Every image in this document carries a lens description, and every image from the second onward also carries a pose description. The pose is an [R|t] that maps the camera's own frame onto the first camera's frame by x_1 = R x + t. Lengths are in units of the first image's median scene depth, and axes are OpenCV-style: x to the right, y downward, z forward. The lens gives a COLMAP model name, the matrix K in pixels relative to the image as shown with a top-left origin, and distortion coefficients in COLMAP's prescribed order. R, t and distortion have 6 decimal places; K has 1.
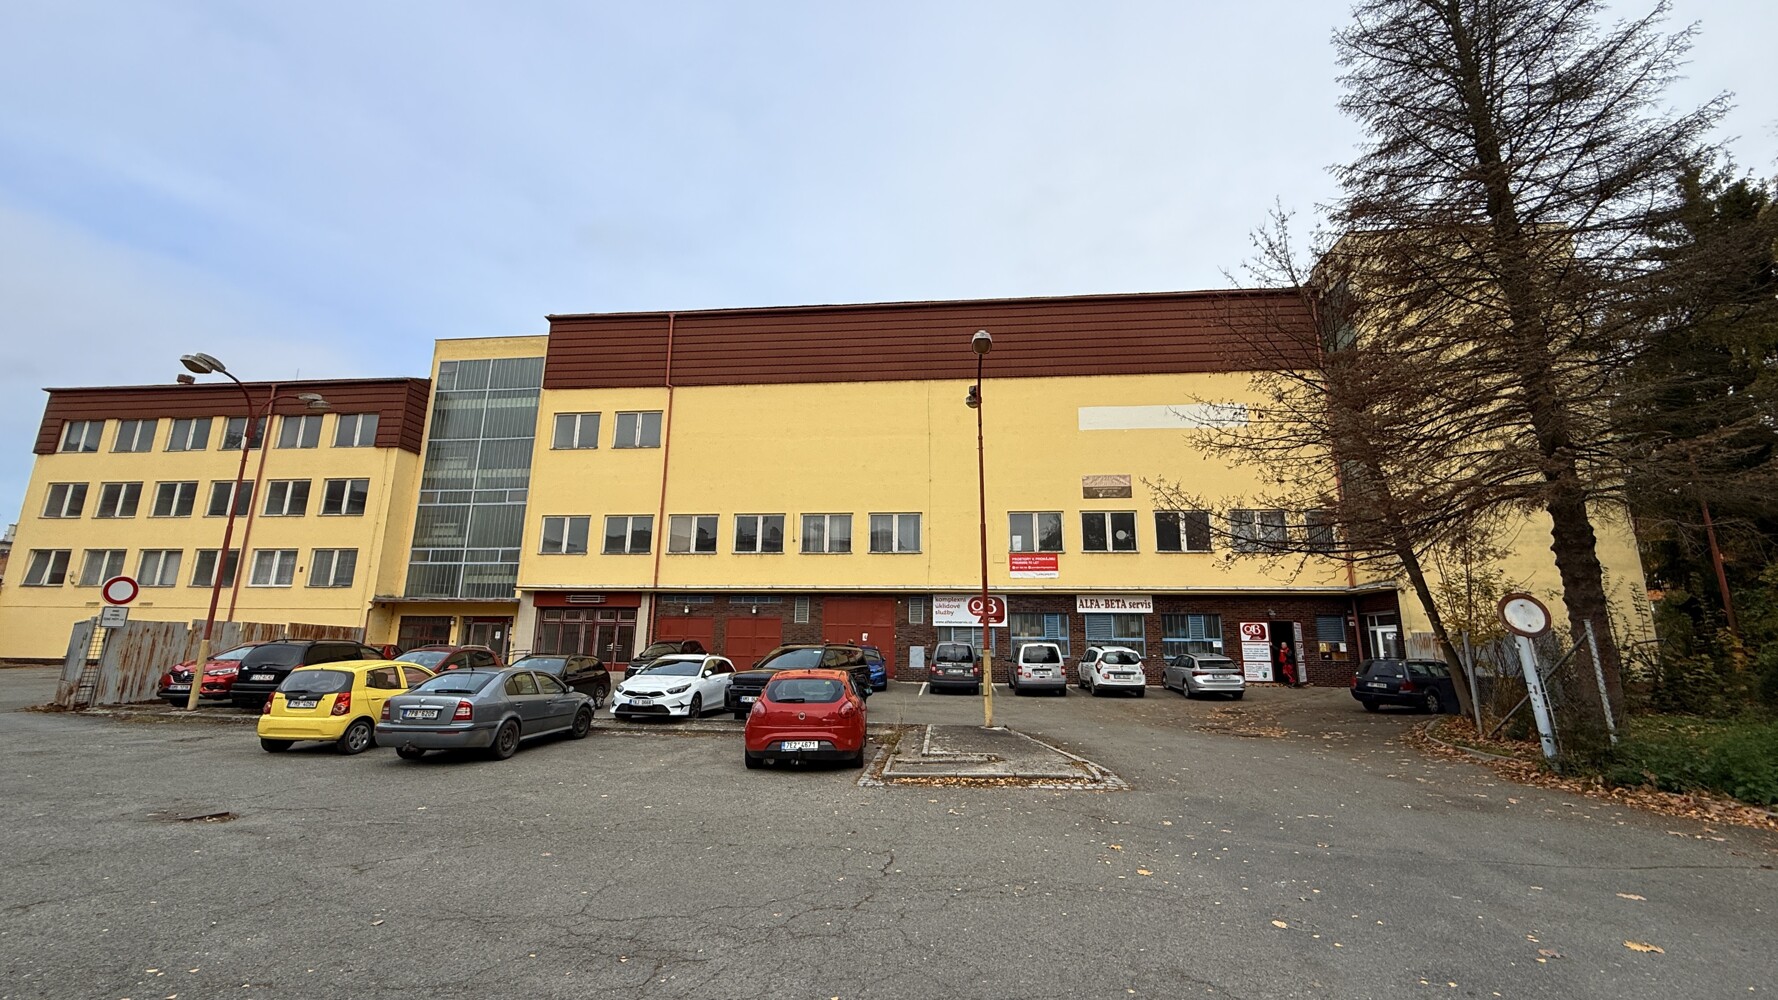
lens RADIAL K [[712.9, 0, 889.5], [0, 712.9, 499.2], [0, 0, 1]] dist [0.000697, 0.000061]
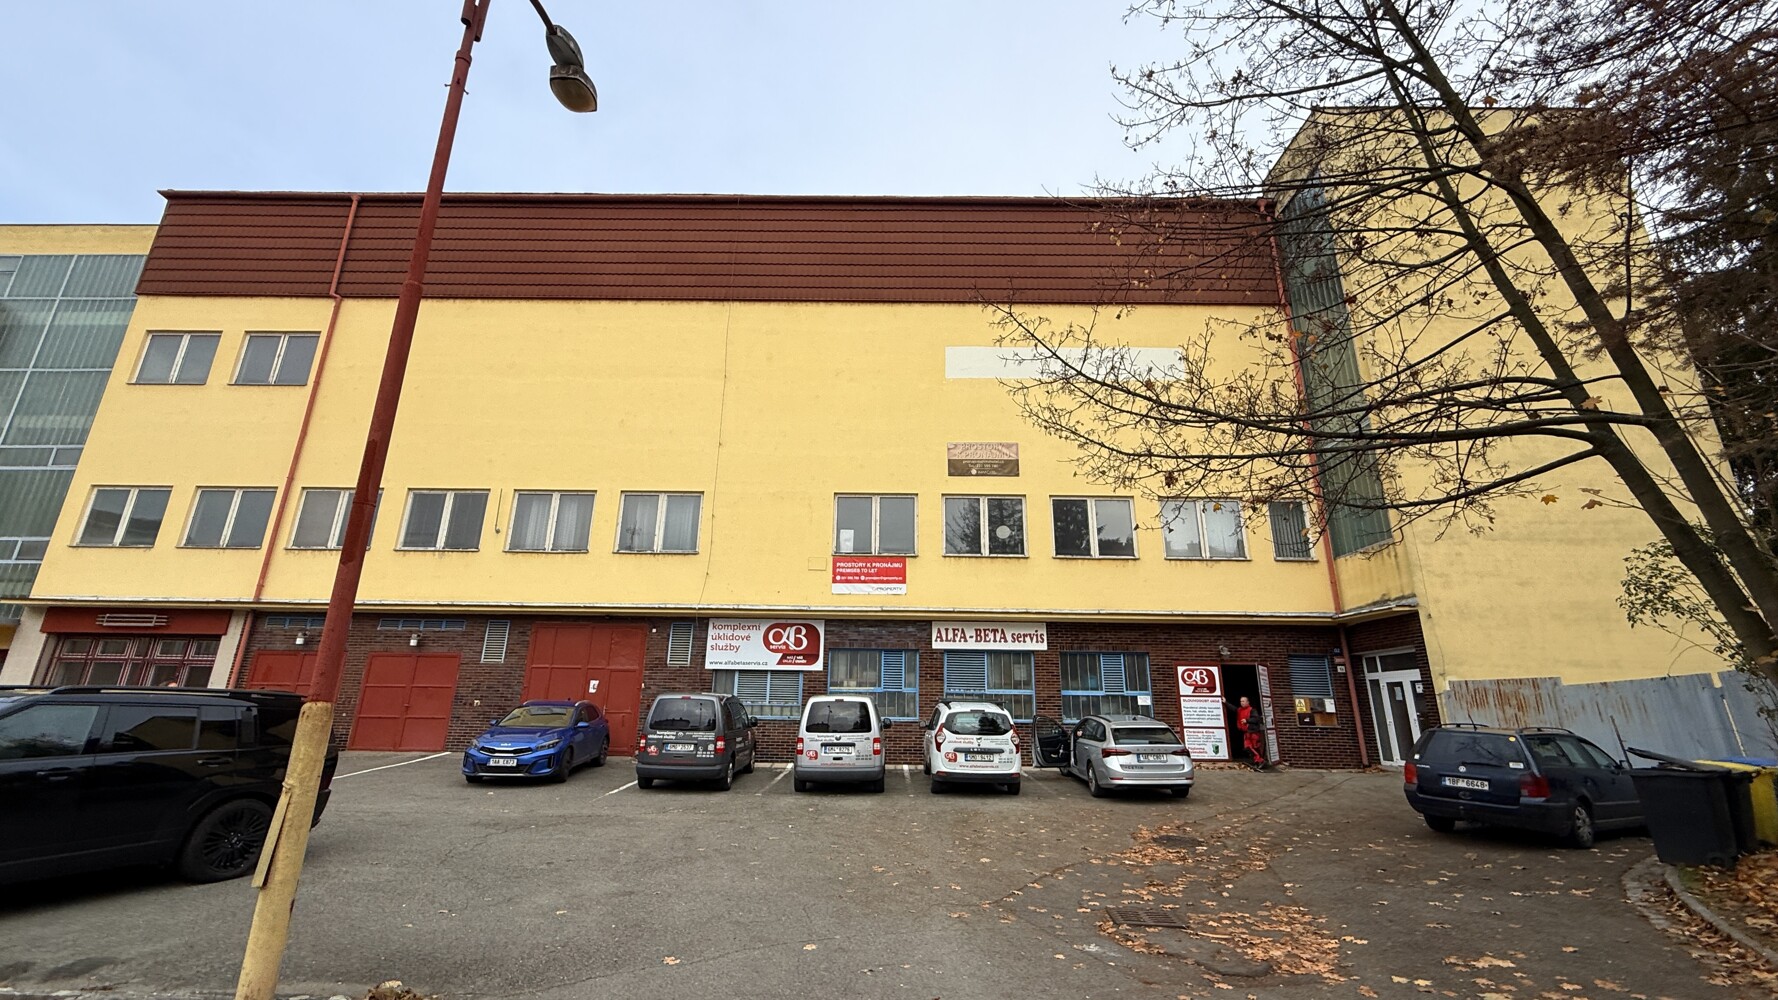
lens RADIAL K [[712.9, 0, 888.6], [0, 712.9, 498.5], [0, 0, 1]] dist [0.000697, 0.000061]
pose [[0.995513, 0.029363, 0.089959, 0.159372], [-0.022180, 0.996562, -0.079831, 0.074930], [-0.091994, 0.077477, 0.992741, 0.351149]]
